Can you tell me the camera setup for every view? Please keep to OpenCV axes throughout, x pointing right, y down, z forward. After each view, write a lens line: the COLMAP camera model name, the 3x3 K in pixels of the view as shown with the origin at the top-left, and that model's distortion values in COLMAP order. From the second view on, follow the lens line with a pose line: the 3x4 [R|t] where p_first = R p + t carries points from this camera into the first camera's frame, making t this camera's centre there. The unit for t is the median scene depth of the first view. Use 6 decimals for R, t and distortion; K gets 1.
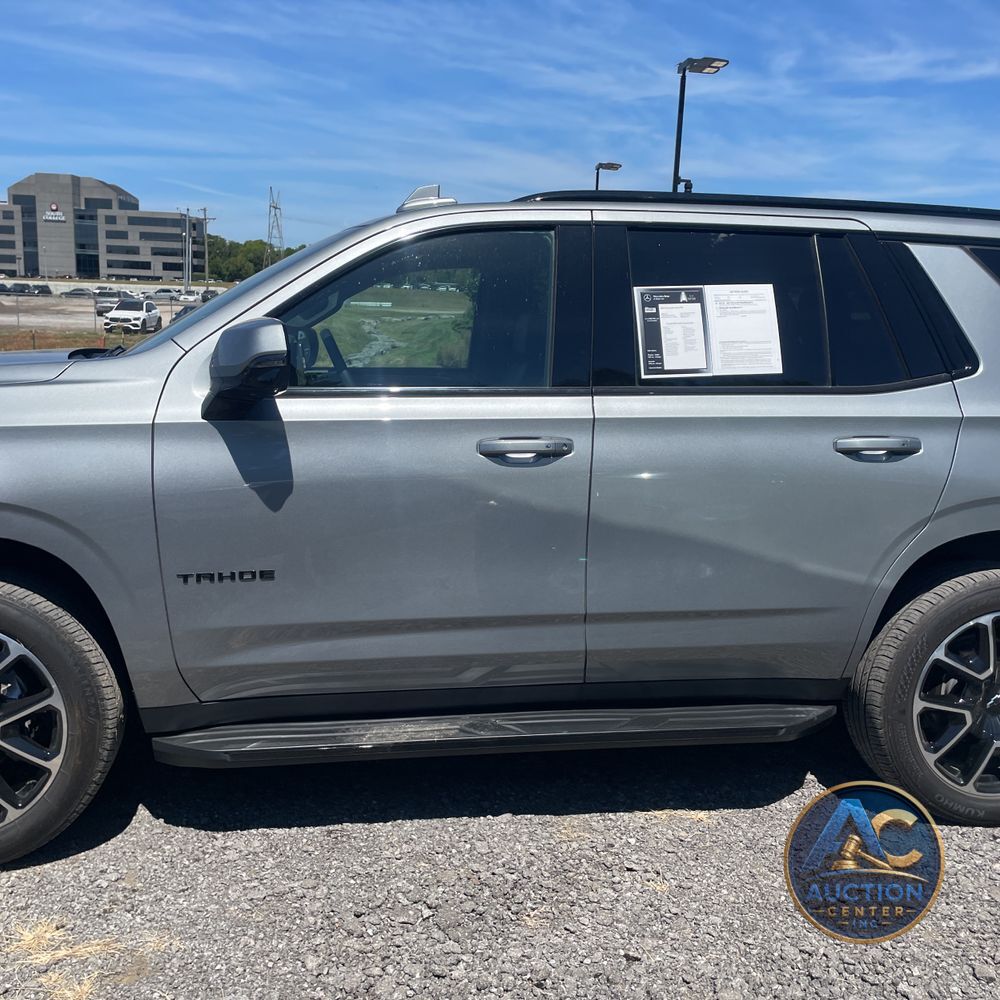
lens RADIAL K [[981.5, 0, 500.0], [0, 981.5, 500.0], [0, 0, 1]] dist [0.109941, -0.155049]
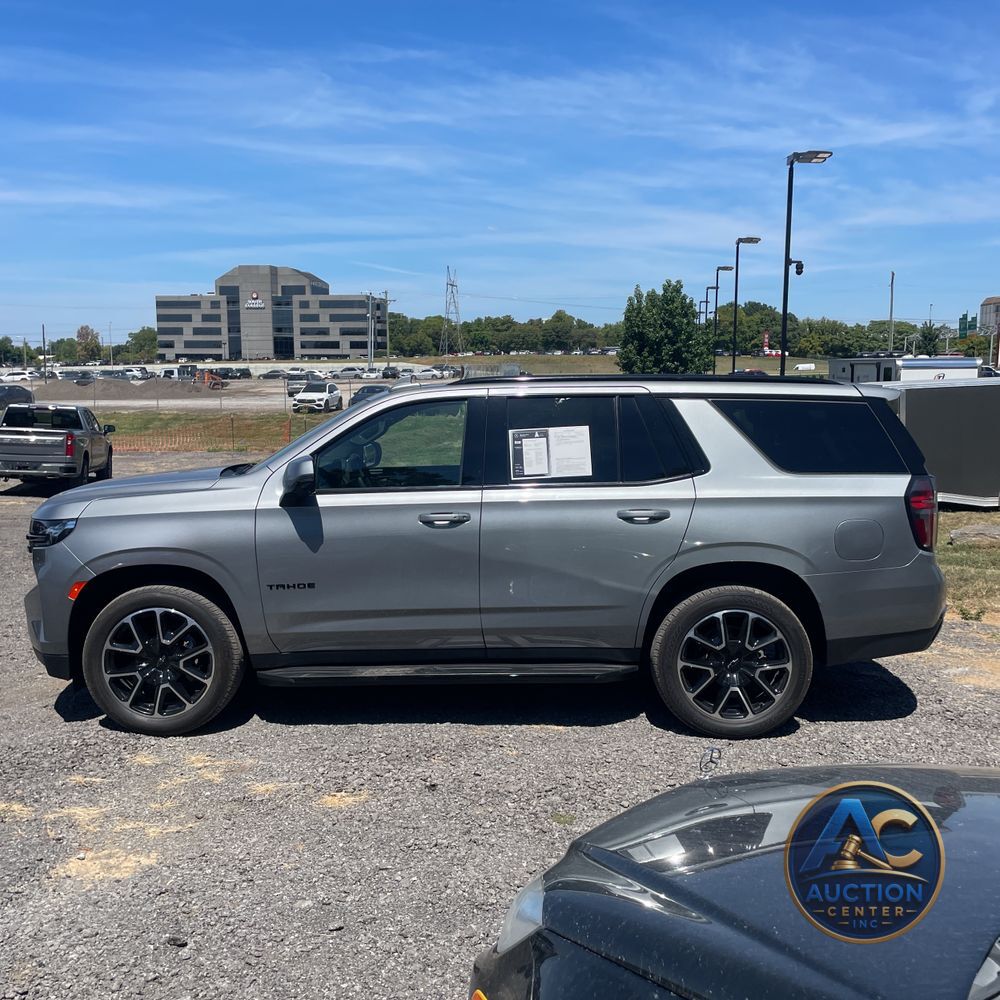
lens RADIAL K [[1021.3, 0, 528.6], [0, 1021.3, 502.8], [0, 0, 1]] dist [0.070125, -0.140794]
pose [[0.987119, -0.015423, -0.159240, 0.072421], [0.005786, 0.998133, -0.060802, 0.005374], [0.159881, 0.059098, 0.985366, -0.131682]]
